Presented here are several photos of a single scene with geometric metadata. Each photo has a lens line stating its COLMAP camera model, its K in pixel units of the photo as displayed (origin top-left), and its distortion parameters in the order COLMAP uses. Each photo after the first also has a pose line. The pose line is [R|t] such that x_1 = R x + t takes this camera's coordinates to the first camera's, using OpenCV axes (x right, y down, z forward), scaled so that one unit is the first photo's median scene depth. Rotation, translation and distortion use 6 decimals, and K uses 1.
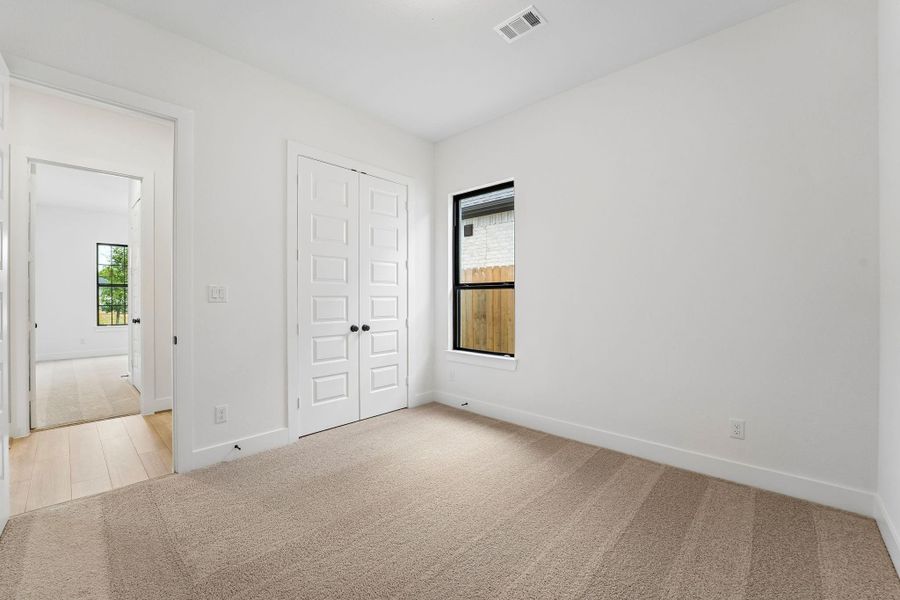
lens RADIAL K [[364.2, 0, 449.4], [0, 364.2, 298.9], [0, 0, 1]] dist [-0.018362, 0.000337]
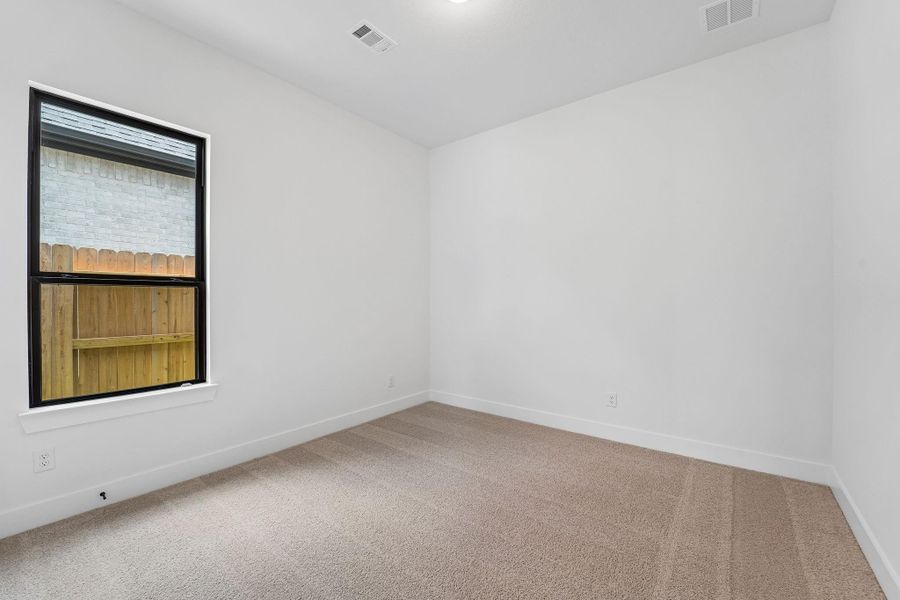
lens RADIAL K [[364.2, 0, 453.3], [0, 364.2, 298.7], [0, 0, 1]] dist [-0.018362, 0.000337]
pose [[-0.066476, -0.004371, 0.997778, -0.581840], [-0.002193, 0.999989, 0.004235, -0.011250], [-0.997786, -0.001907, -0.066485, 0.564327]]
